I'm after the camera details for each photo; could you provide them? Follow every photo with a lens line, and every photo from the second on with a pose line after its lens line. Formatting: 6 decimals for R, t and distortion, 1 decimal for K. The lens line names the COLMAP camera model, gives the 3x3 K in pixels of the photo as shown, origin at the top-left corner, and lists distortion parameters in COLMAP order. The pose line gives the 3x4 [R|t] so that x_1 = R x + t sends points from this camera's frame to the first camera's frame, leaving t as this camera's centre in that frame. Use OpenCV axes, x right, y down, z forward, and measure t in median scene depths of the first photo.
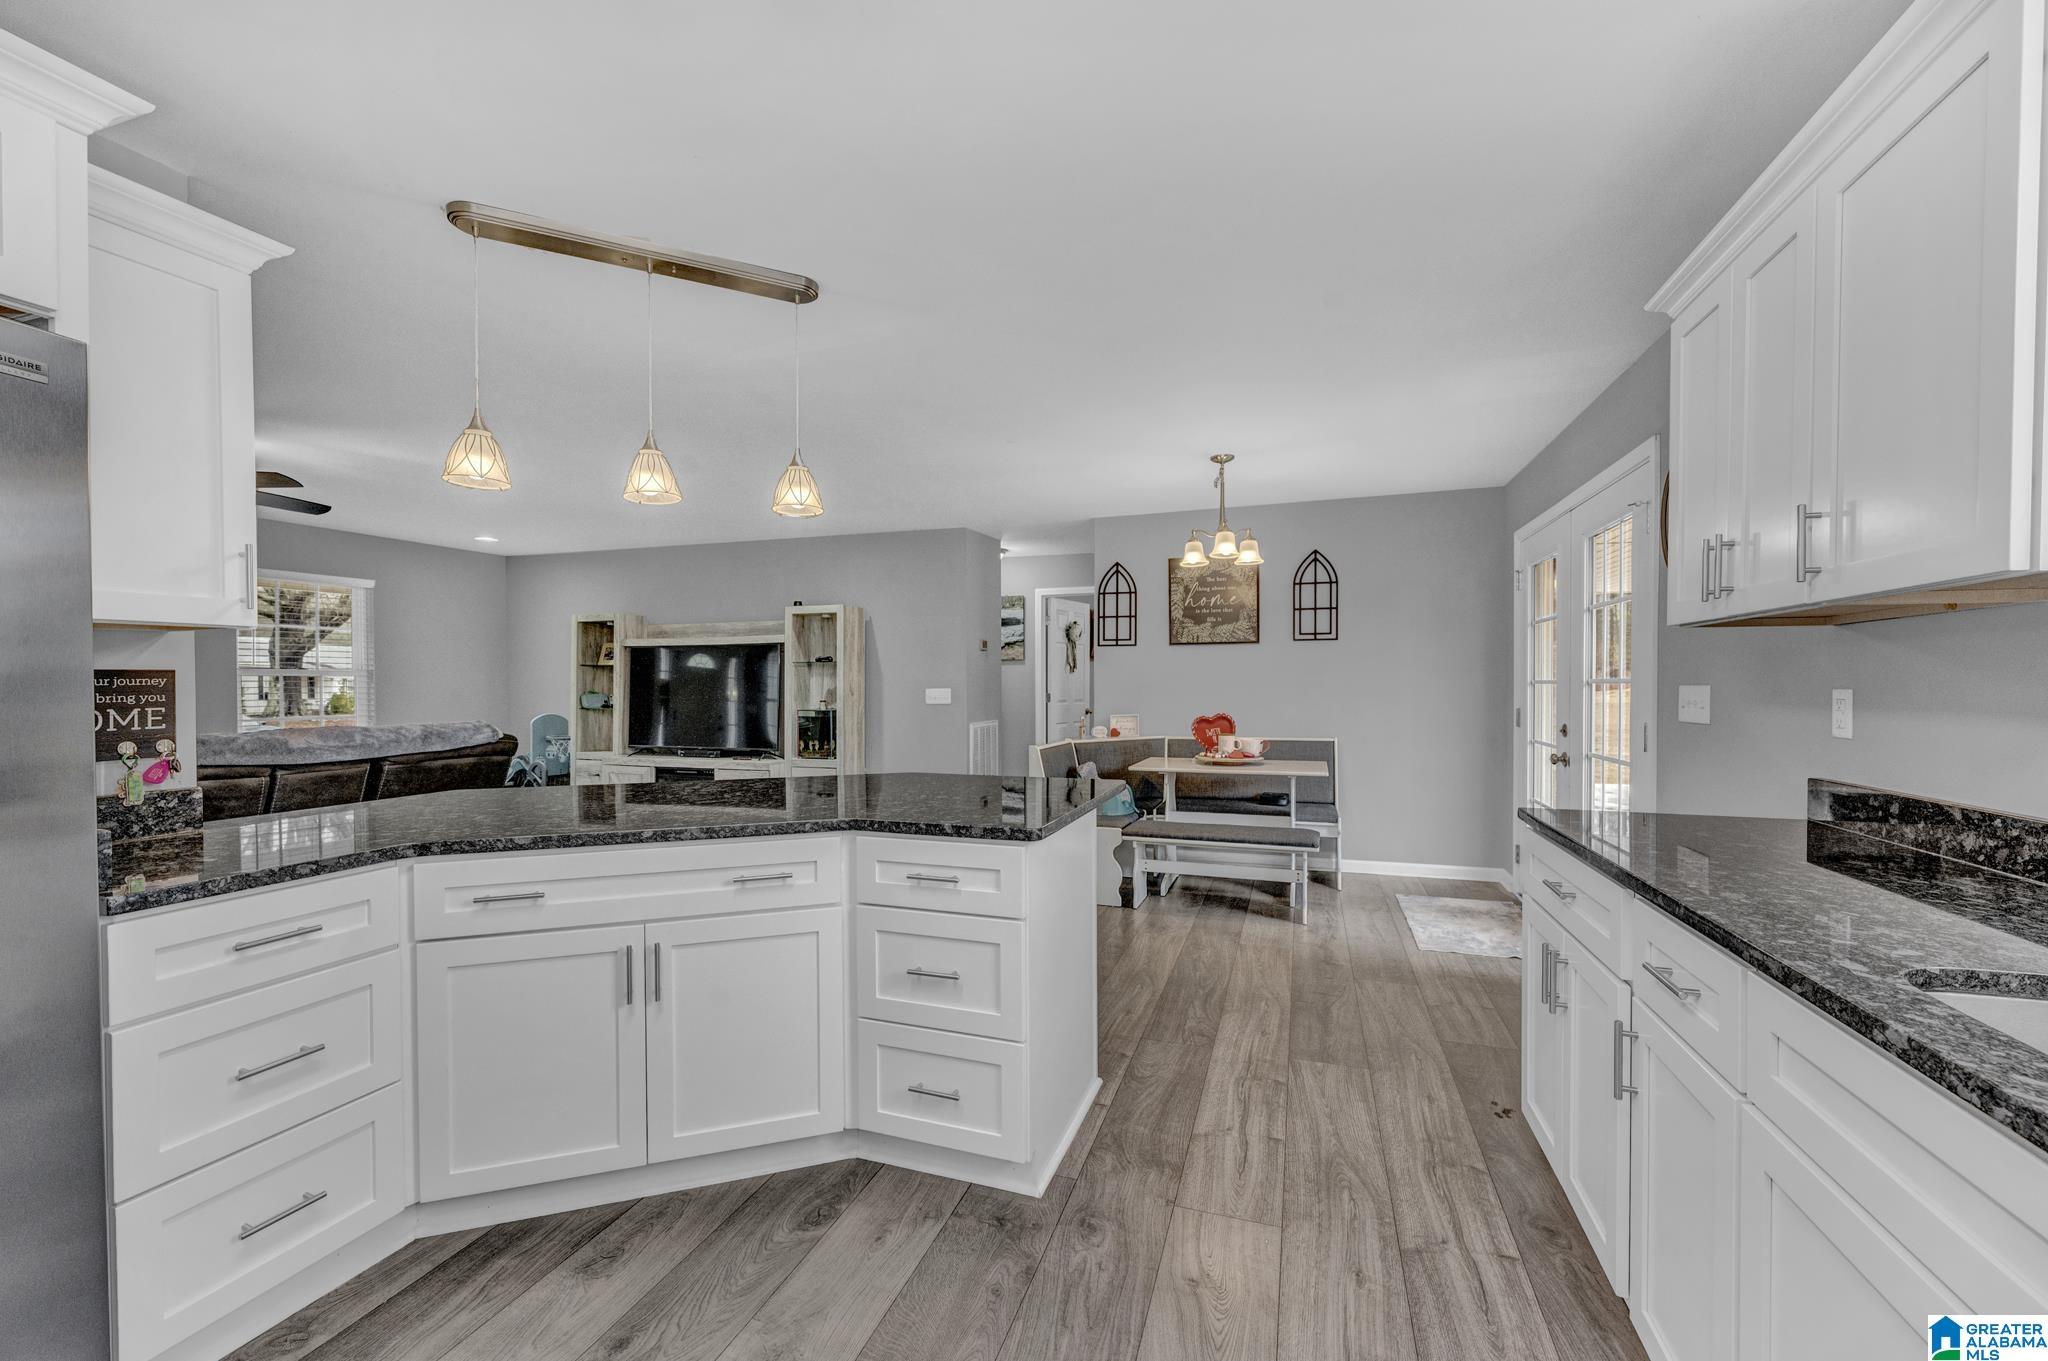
lens RADIAL K [[803.7, 0, 1025.0], [0, 803.7, 683.8], [0, 0, 1]] dist [-0.002212, -0.000413]
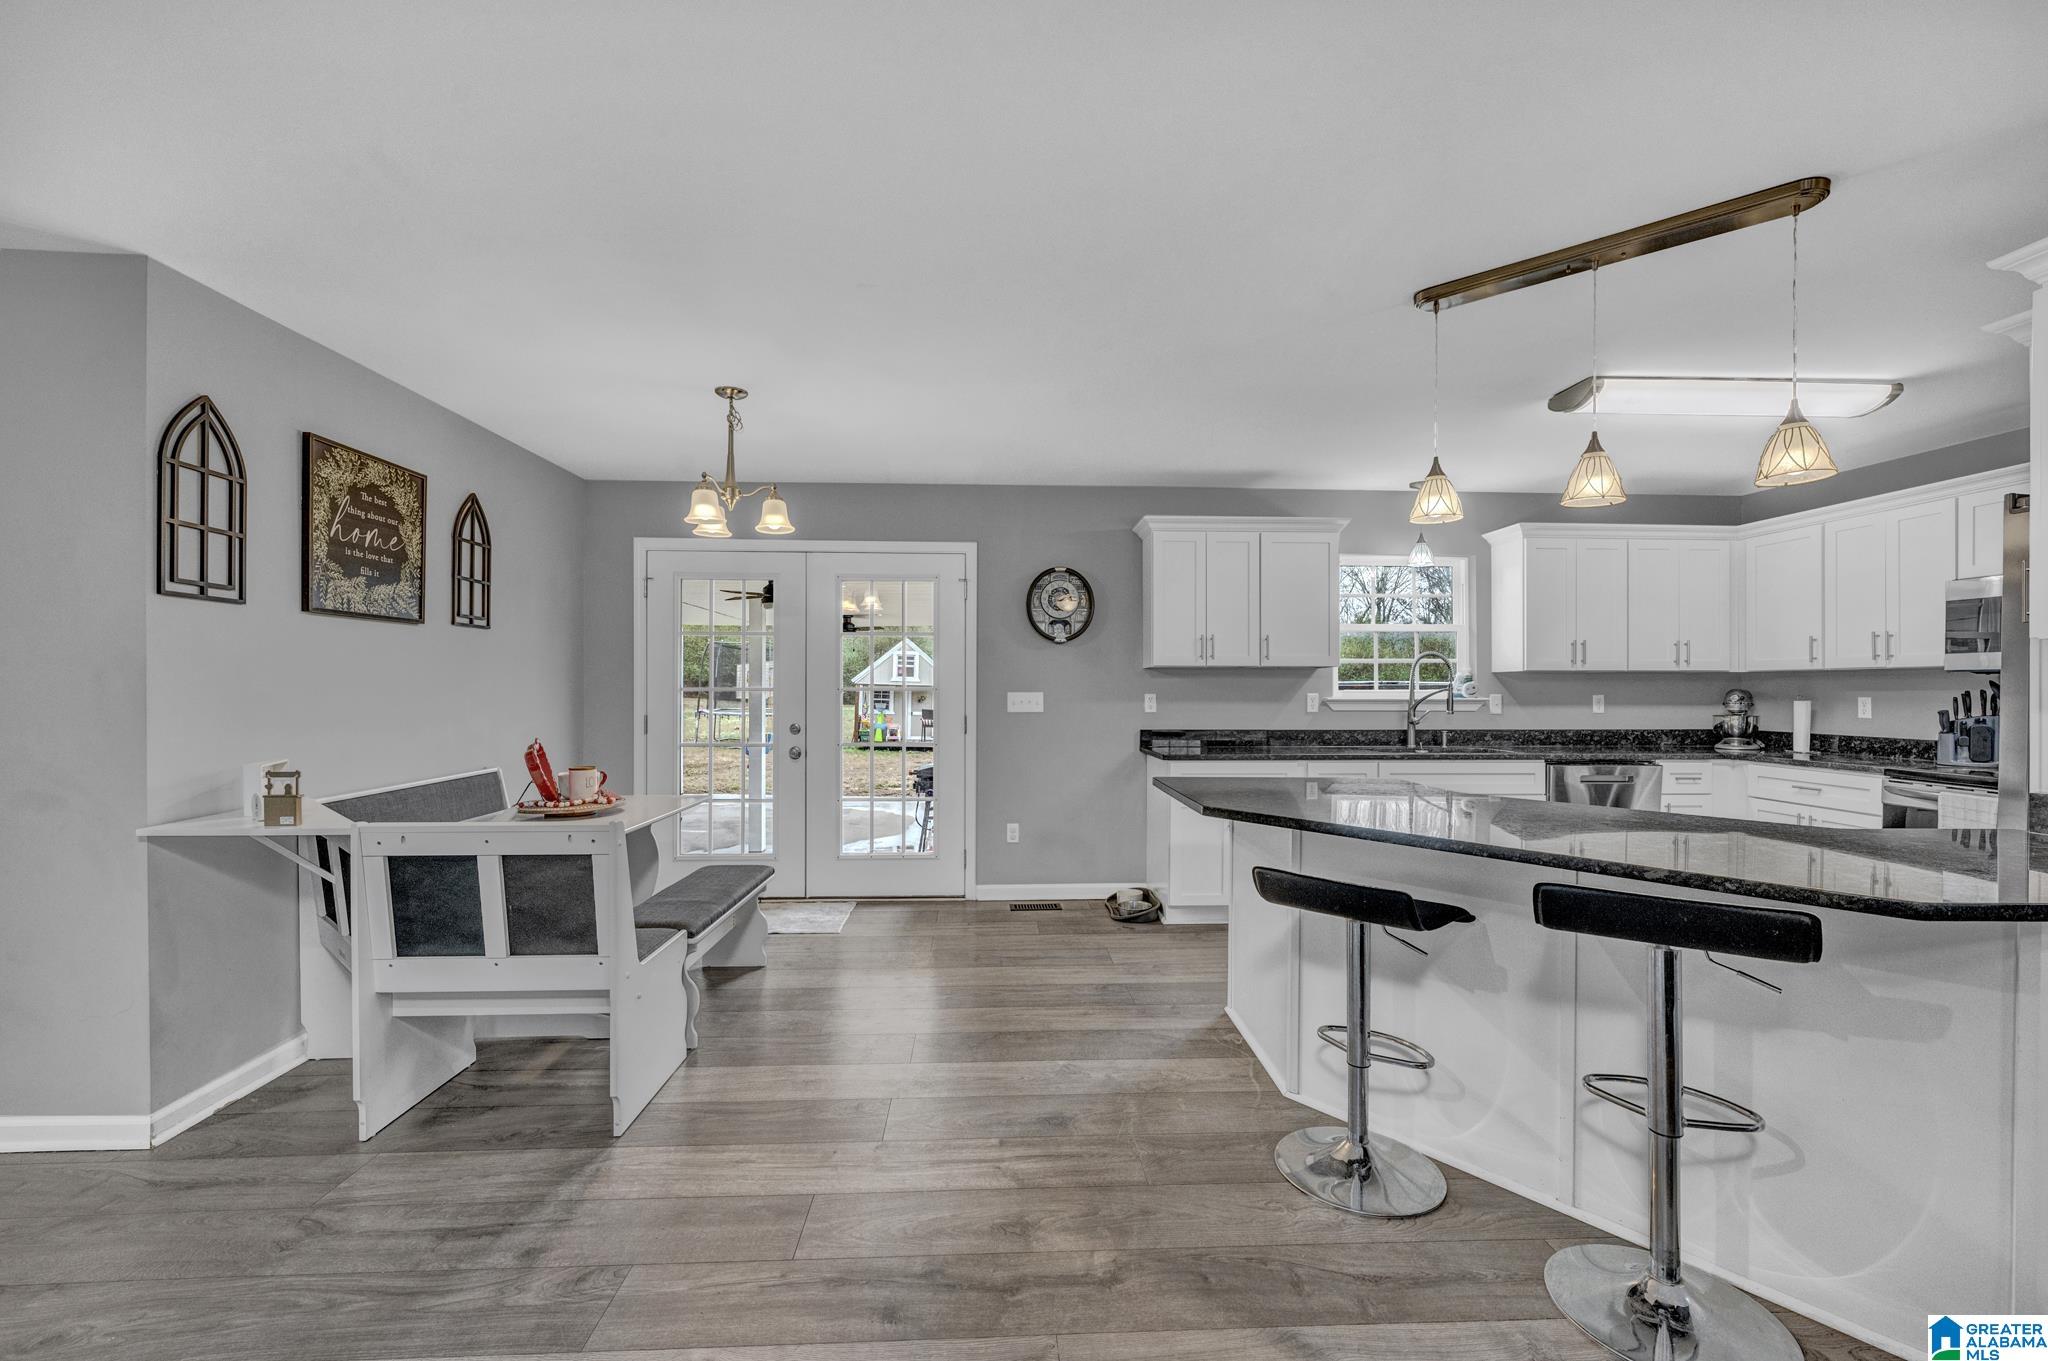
lens RADIAL K [[861.0, 0, 1019.3], [0, 861.0, 685.5], [0, 0, 1]] dist [-0.003412, -0.000628]
pose [[-0.364422, 0.008315, 0.931197, -0.447583], [0.002904, 0.999965, -0.007793, 0.001895], [-0.931229, -0.000136, -0.364434, 0.773478]]
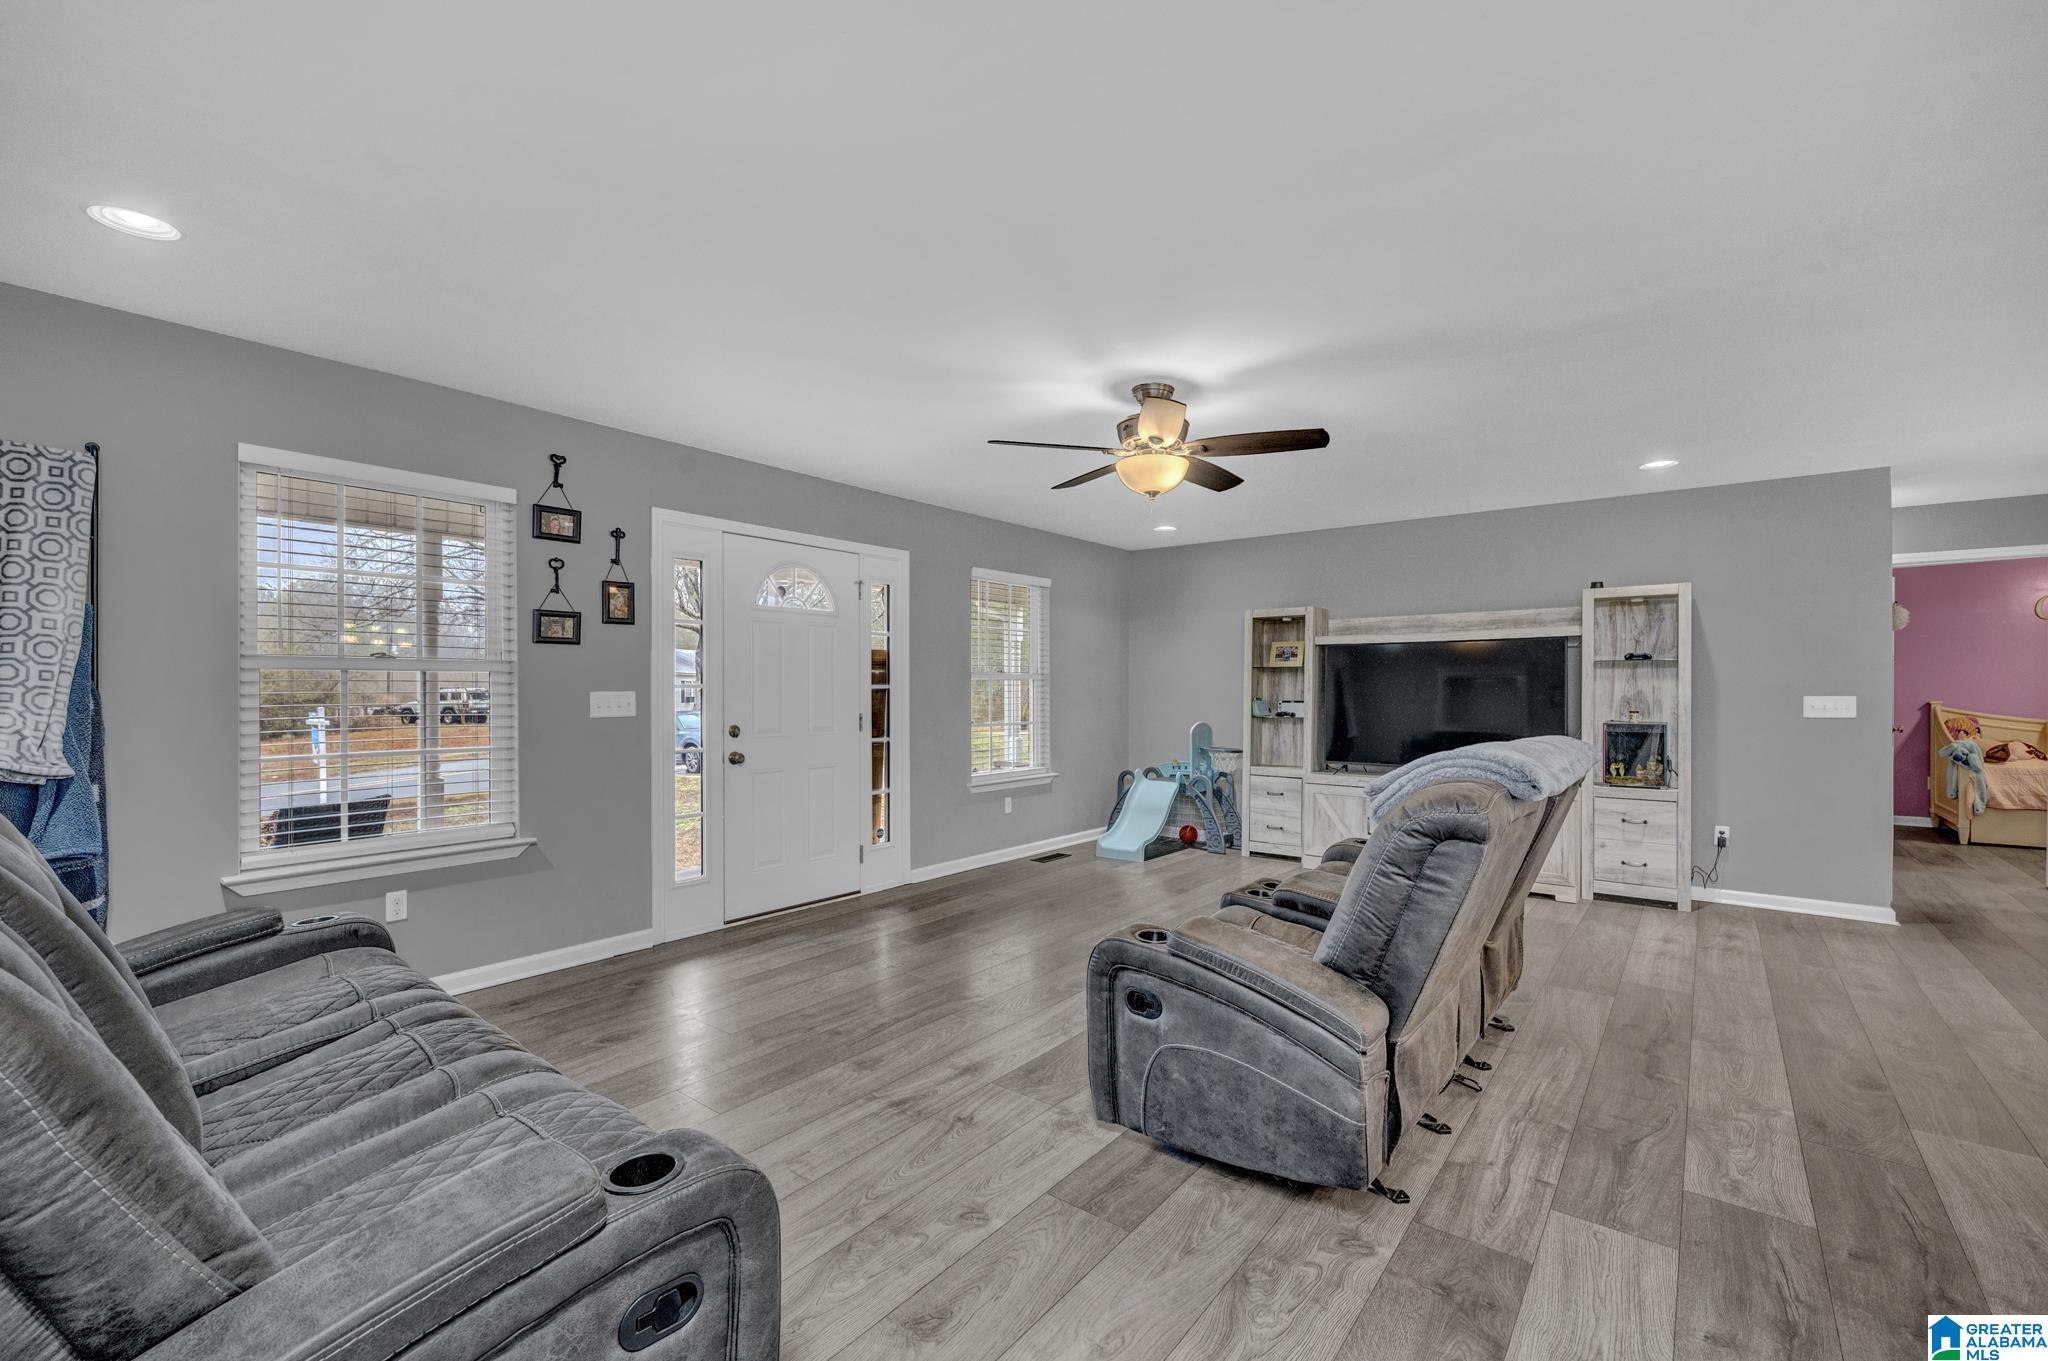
lens RADIAL K [[861.0, 0, 1018.3], [0, 861.0, 685.3], [0, 0, 1]] dist [-0.003412, -0.000628]
pose [[0.939799, 0.001637, -0.341724, -0.570302], [-0.004704, 0.999956, -0.008146, 0.006306], [0.341696, 0.009263, 0.939765, 0.037831]]
